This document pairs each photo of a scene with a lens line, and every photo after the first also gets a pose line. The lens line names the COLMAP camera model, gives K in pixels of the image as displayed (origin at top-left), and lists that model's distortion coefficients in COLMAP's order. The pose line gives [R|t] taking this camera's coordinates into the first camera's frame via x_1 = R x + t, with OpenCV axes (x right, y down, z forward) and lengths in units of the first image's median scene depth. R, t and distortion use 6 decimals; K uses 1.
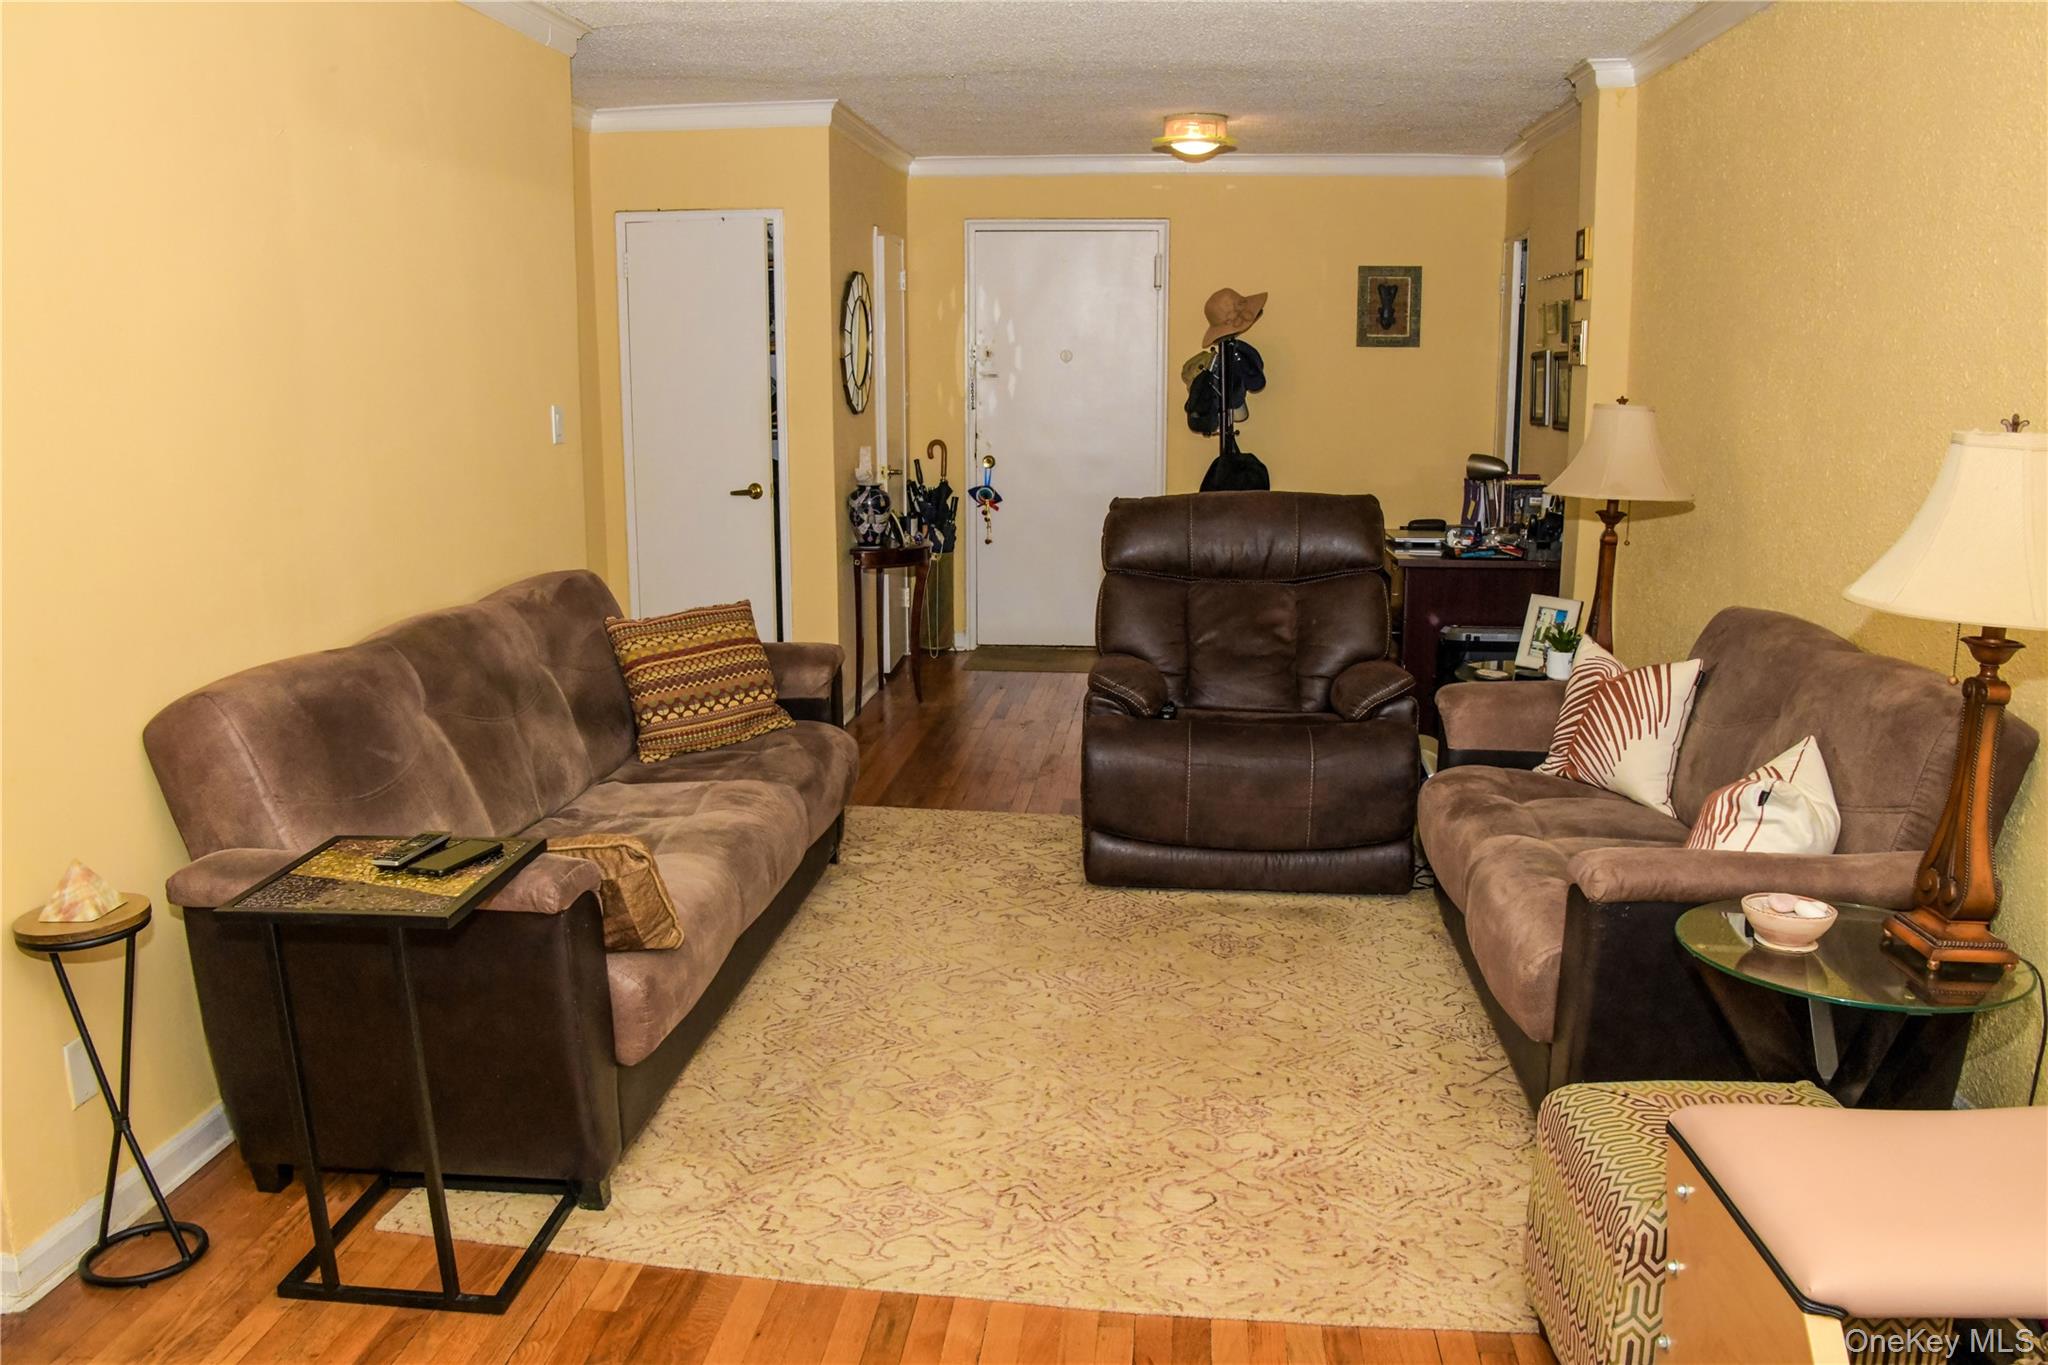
lens RADIAL K [[1688.1, 0, 1024.0], [0, 1688.1, 682.5], [0, 0, 1]] dist [-0.137005, 0.085851]
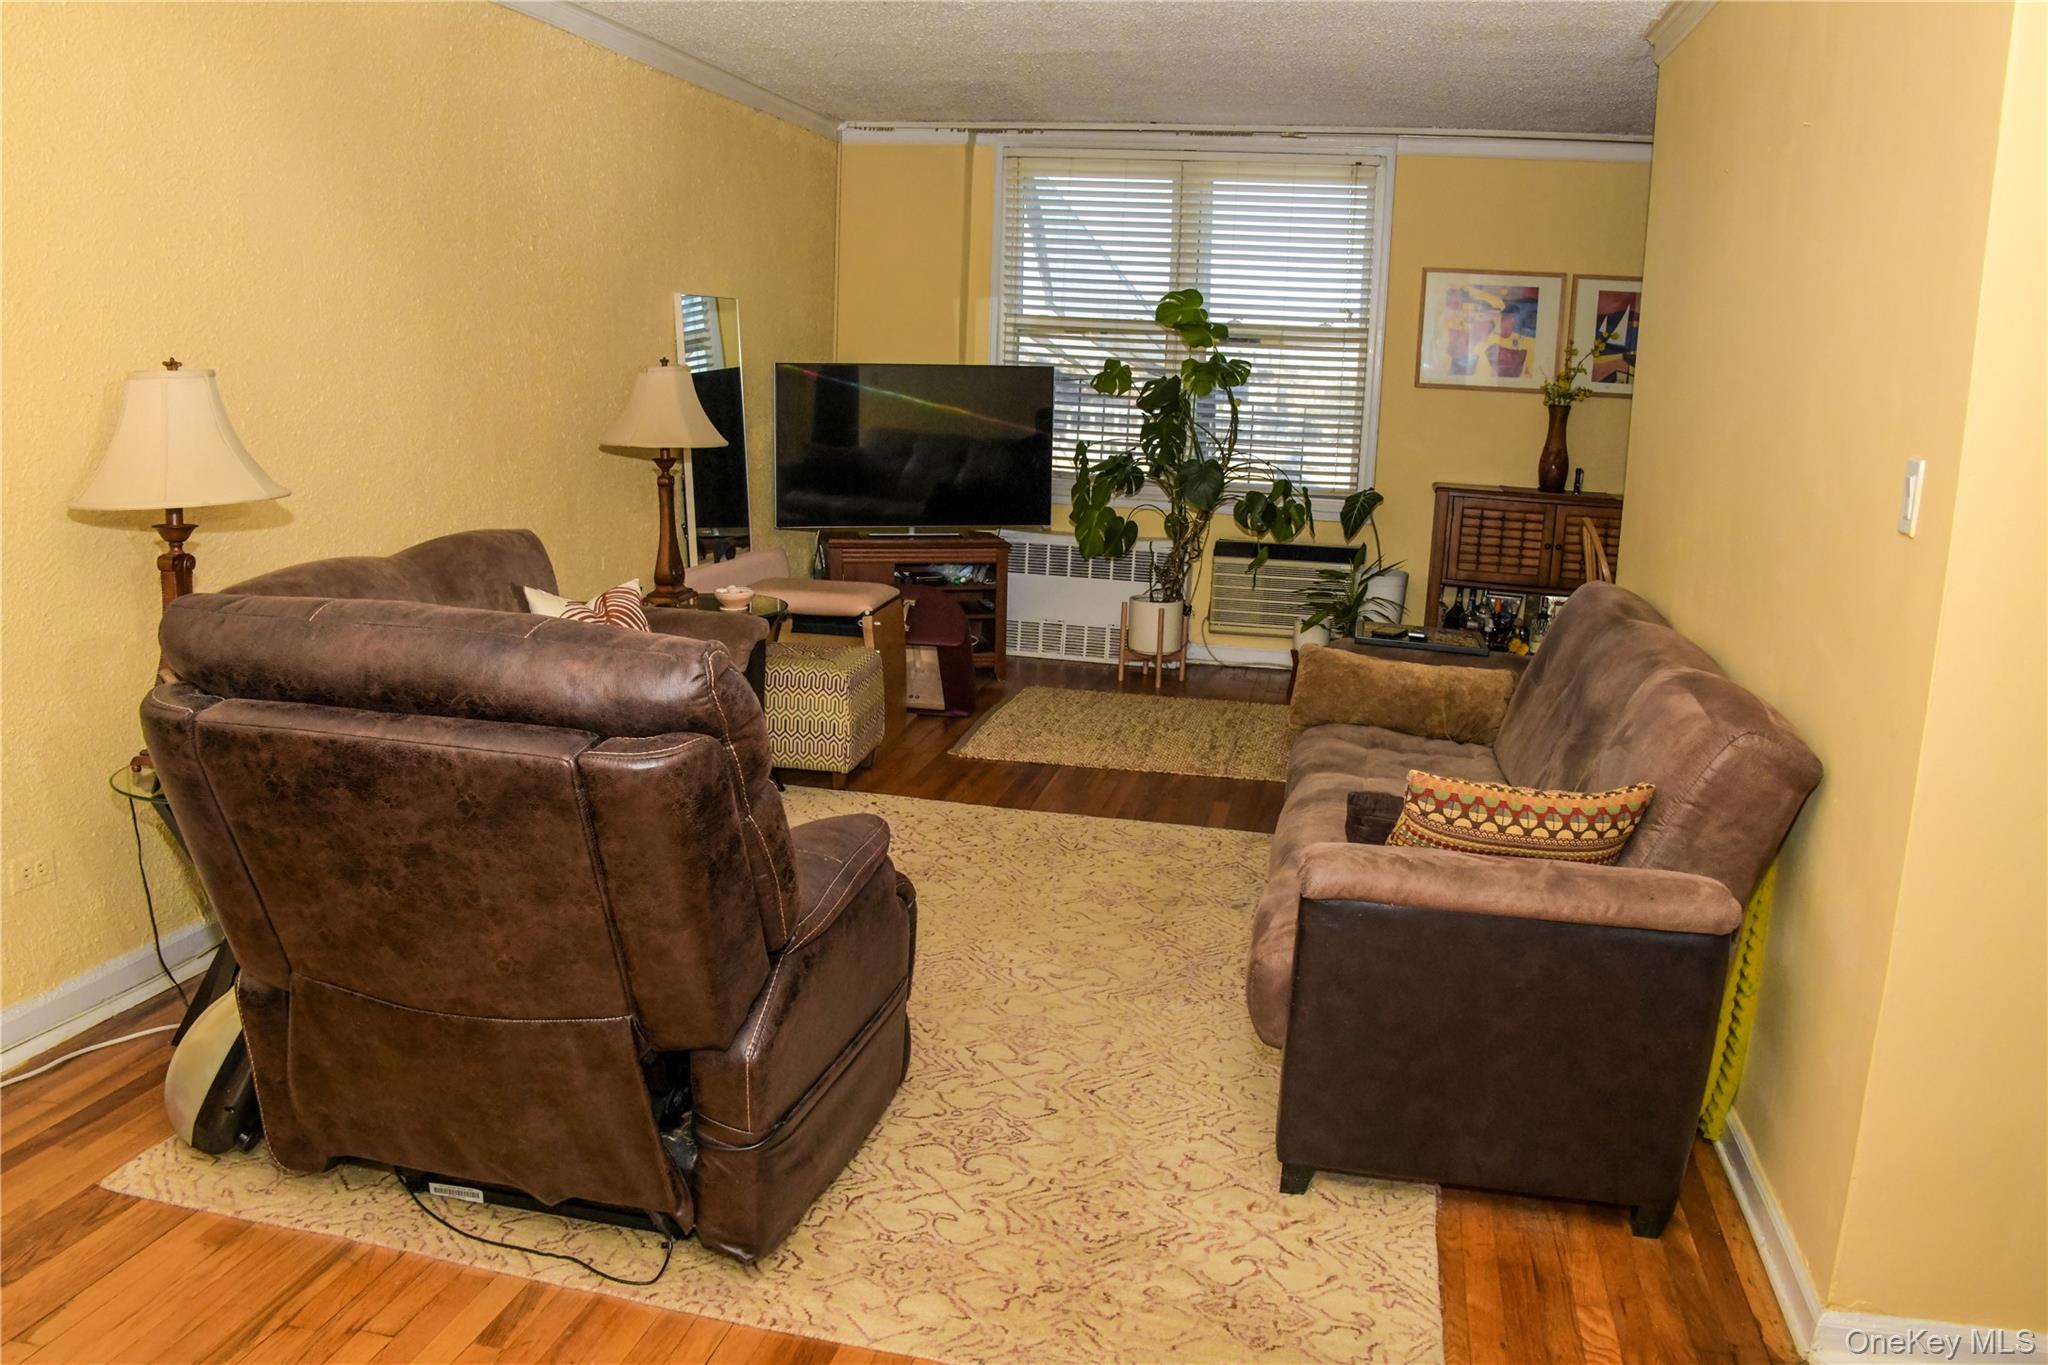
lens RADIAL K [[1688.1, 0, 1024.0], [0, 1688.1, 682.5], [0, 0, 1]] dist [-0.137005, 0.085851]
pose [[-0.993032, -0.058750, 0.102158, -0.076774], [-0.017784, 0.931654, 0.362912, -0.302348], [-0.116497, 0.358566, -0.926207, 1.648221]]
